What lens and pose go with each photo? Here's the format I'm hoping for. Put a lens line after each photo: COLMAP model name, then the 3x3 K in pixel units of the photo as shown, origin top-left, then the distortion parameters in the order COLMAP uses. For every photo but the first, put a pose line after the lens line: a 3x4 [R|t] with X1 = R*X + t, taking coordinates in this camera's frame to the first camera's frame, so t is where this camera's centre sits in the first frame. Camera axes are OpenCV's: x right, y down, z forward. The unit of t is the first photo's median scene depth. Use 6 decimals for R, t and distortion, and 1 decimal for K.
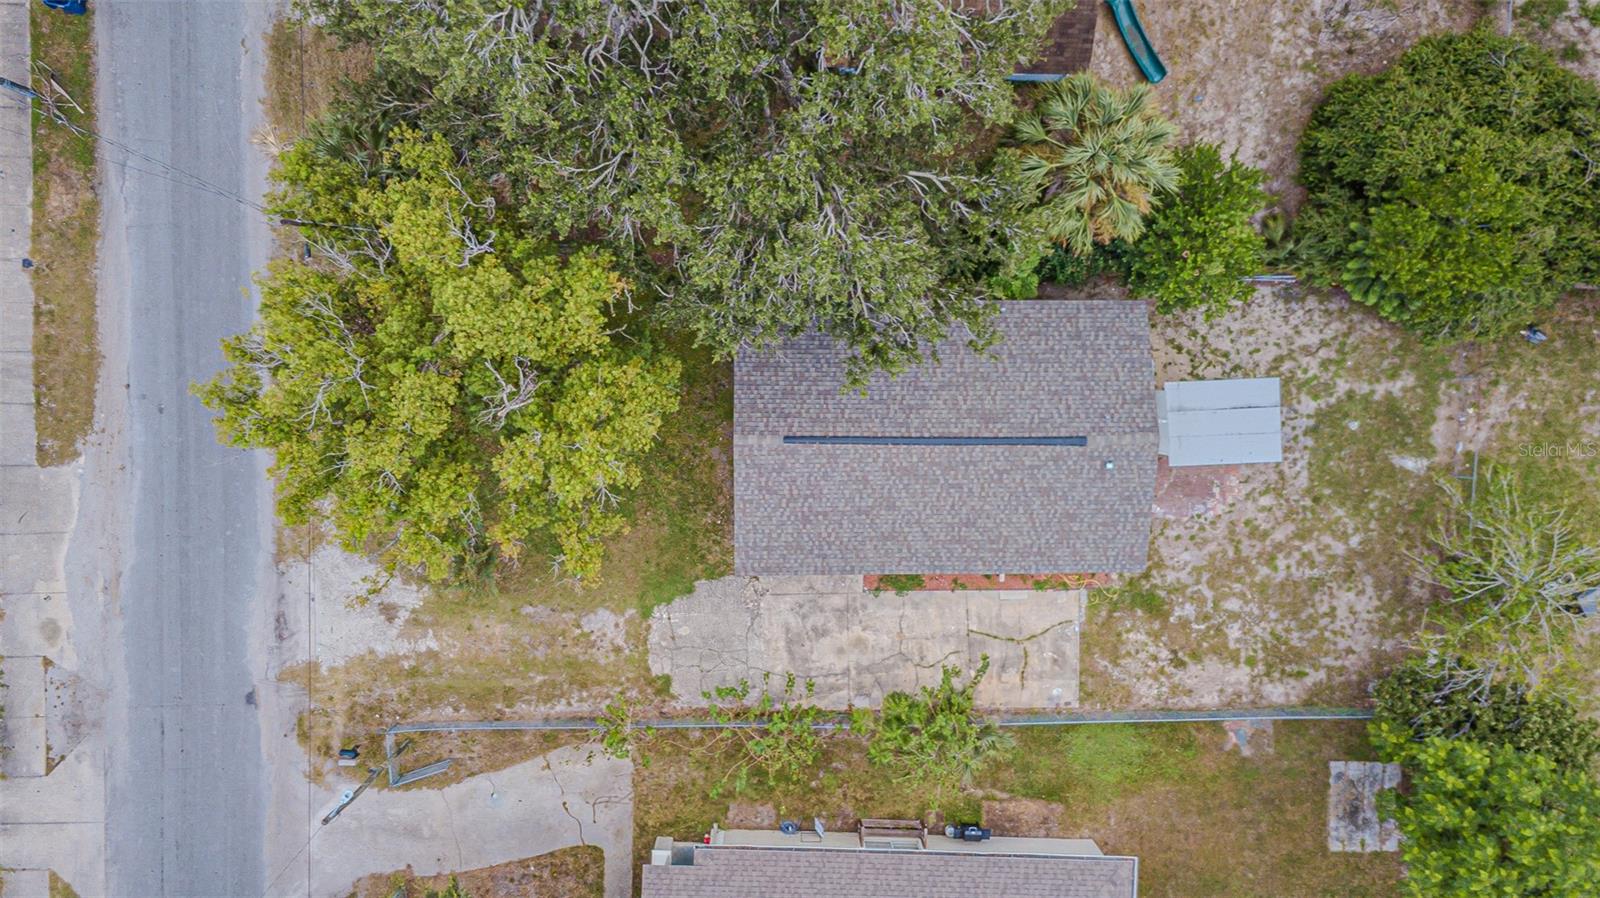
lens RADIAL K [[1228.2, 0, 800.0], [0, 1228.2, 449.0], [0, 0, 1]] dist [0.011116, 0.015730]
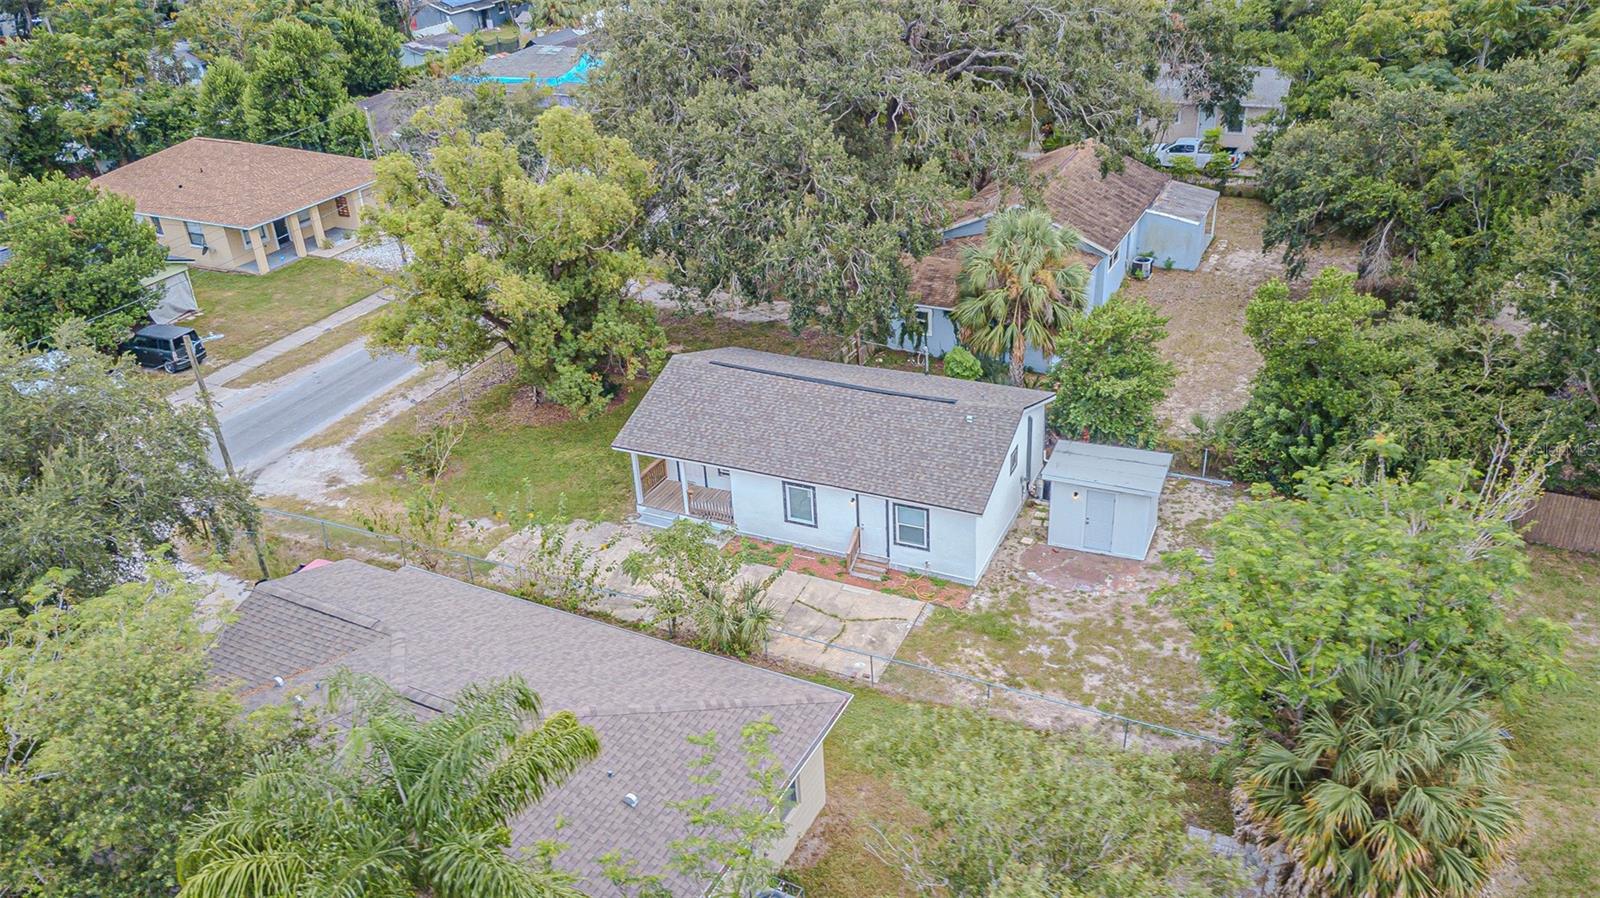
lens RADIAL K [[1228.2, 0, 800.0], [0, 1228.2, 449.0], [0, 0, 1]] dist [0.011116, 0.015730]
pose [[0.898752, 0.144117, -0.414095, 0.493146], [-0.435948, 0.394614, -0.808845, 0.824076], [0.046839, 0.907475, 0.417487, 0.520741]]
